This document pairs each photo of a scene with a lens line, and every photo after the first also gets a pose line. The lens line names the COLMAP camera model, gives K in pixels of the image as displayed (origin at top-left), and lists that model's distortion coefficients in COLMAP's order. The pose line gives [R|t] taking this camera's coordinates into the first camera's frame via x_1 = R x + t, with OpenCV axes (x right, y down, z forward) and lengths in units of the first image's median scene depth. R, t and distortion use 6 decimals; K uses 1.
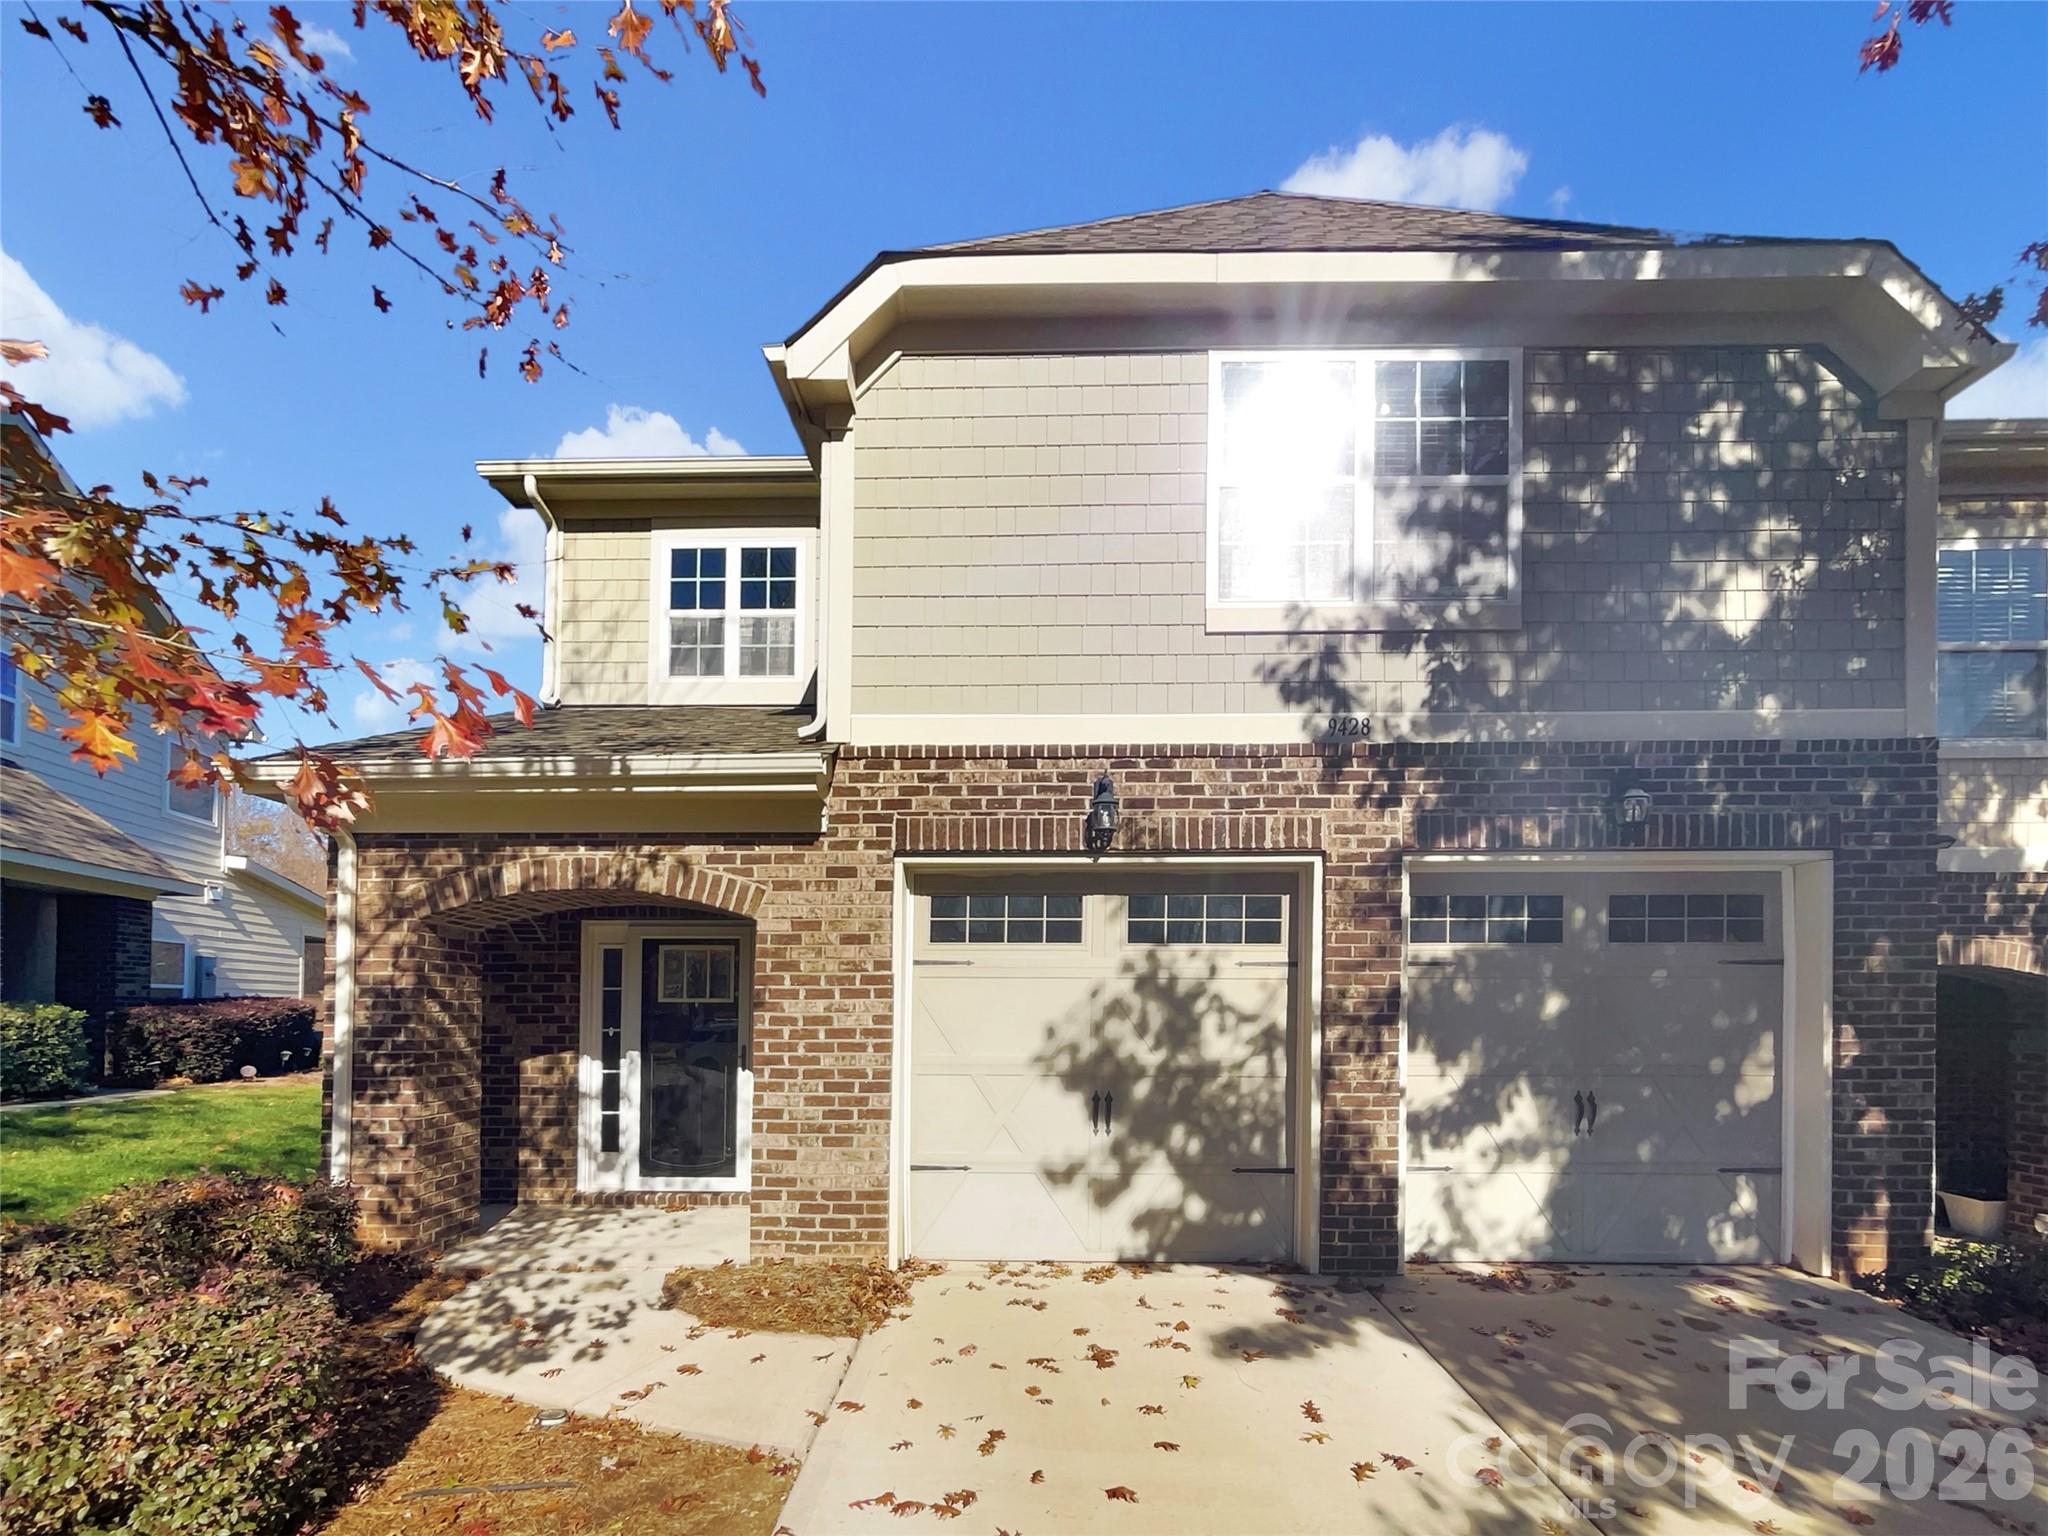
lens RADIAL K [[942.8, 0, 1024.0], [0, 942.8, 768.0], [0, 0, 1]] dist [-0.025424, 0.013419]
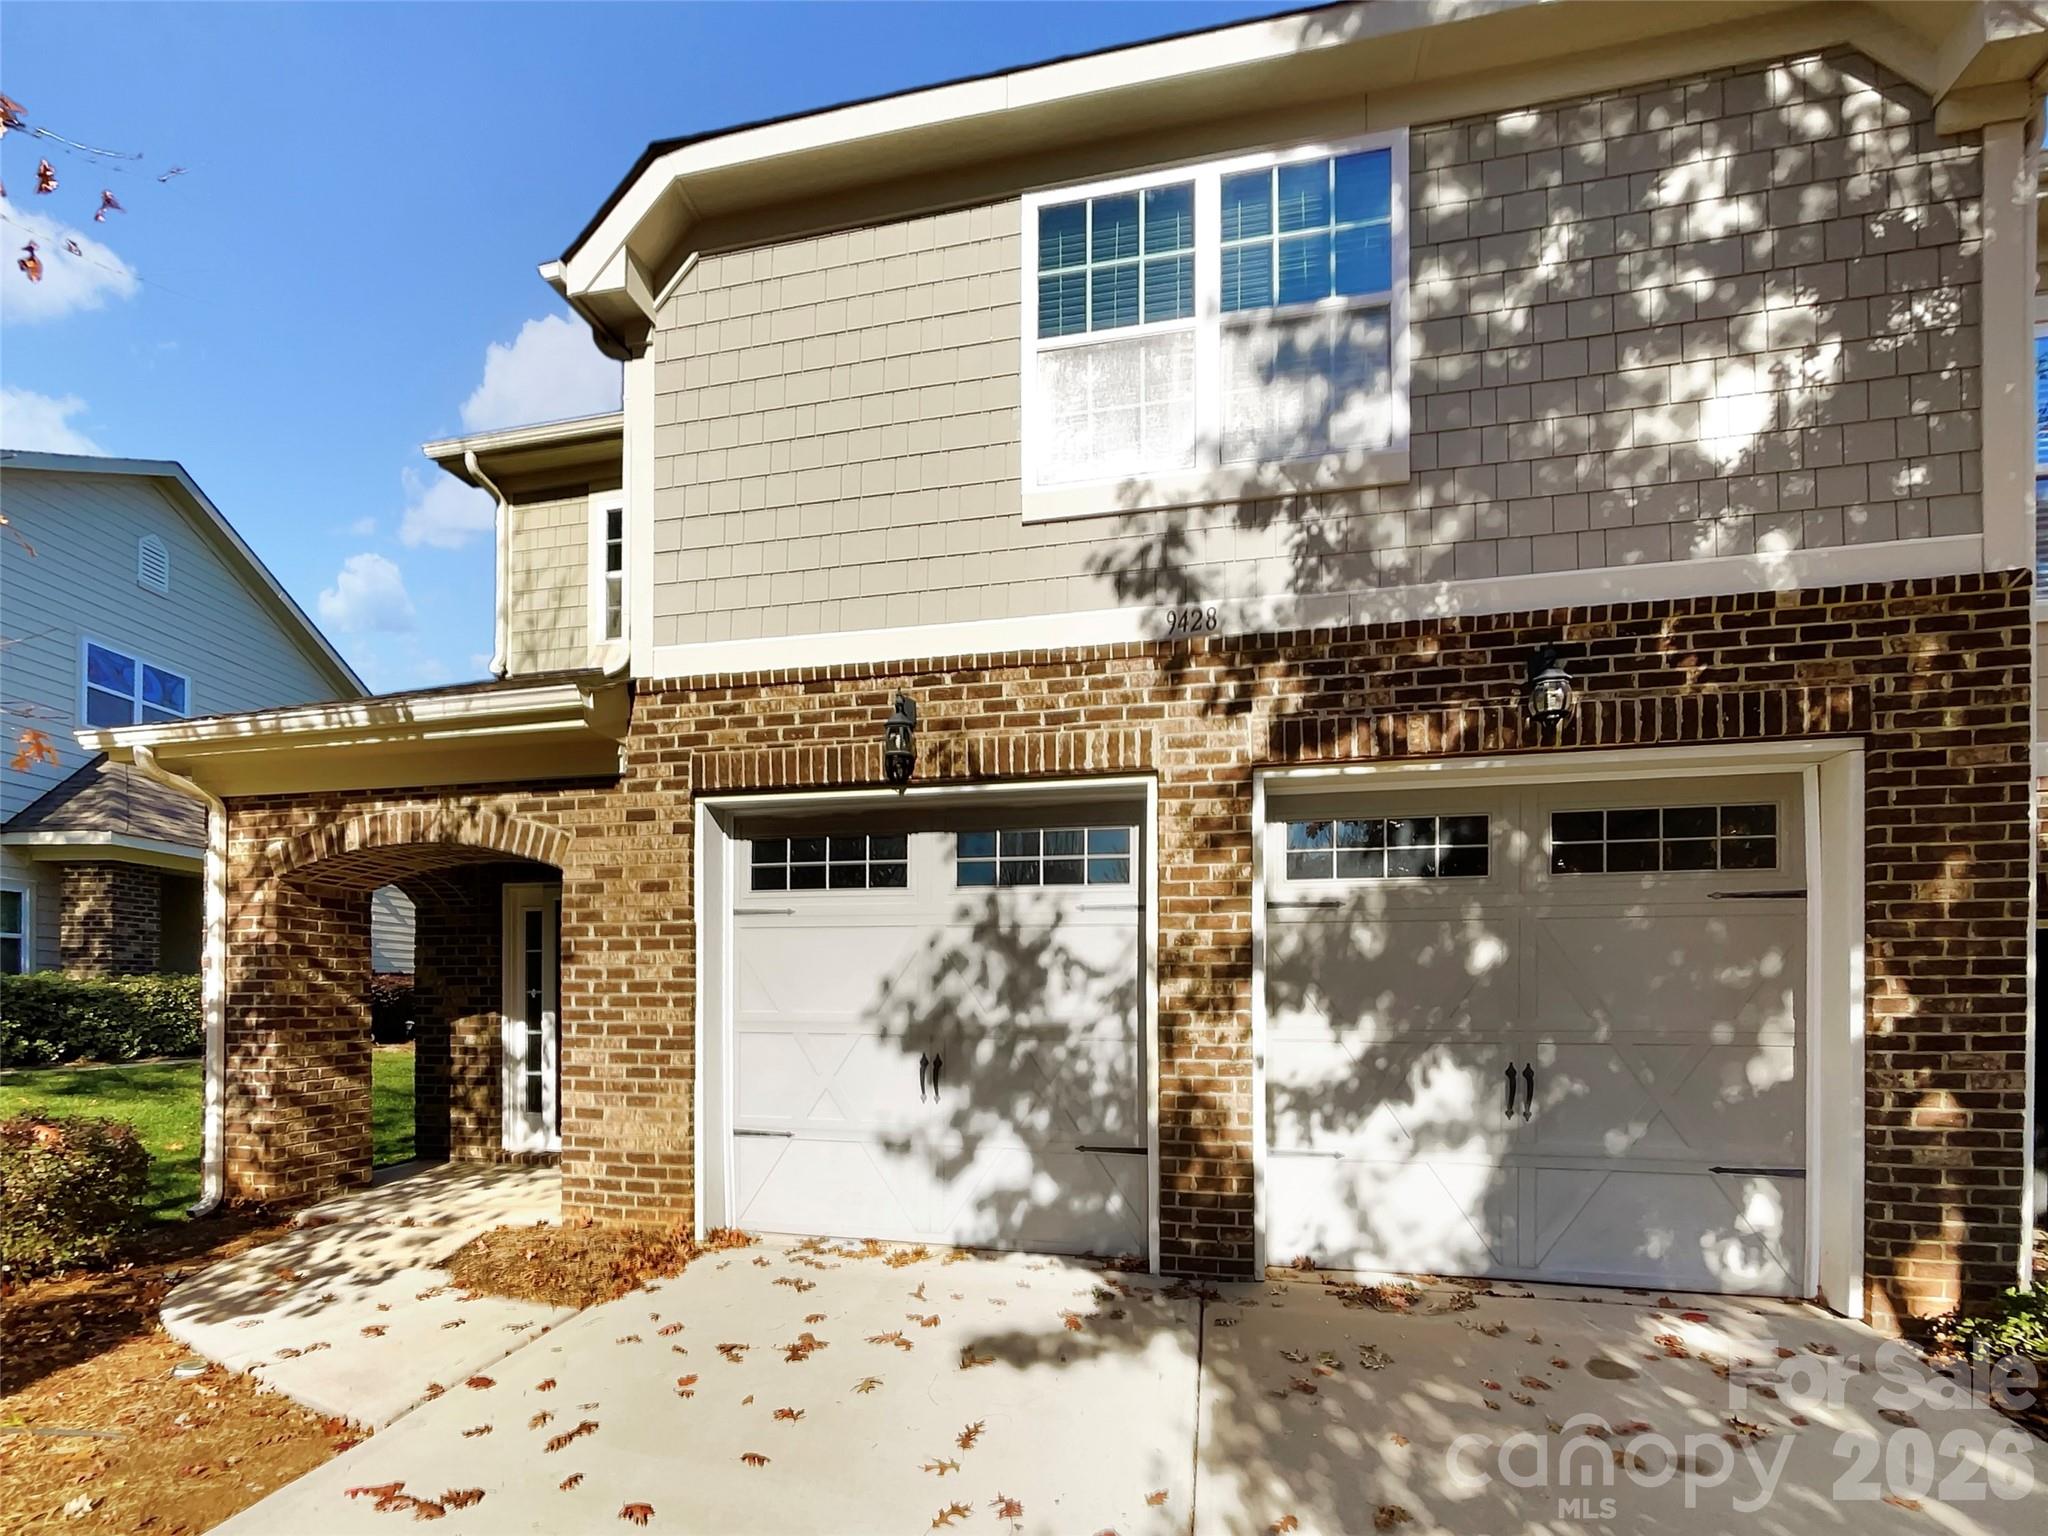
lens RADIAL K [[958.1, 0, 1024.0], [0, 958.1, 768.0], [0, 0, 1]] dist [-0.021758, 0.011395]
pose [[0.979138, -0.045673, -0.197995, 0.362720], [0.049325, 0.998691, 0.013551, 0.068030], [0.197117, -0.023034, 0.980109, 0.142771]]
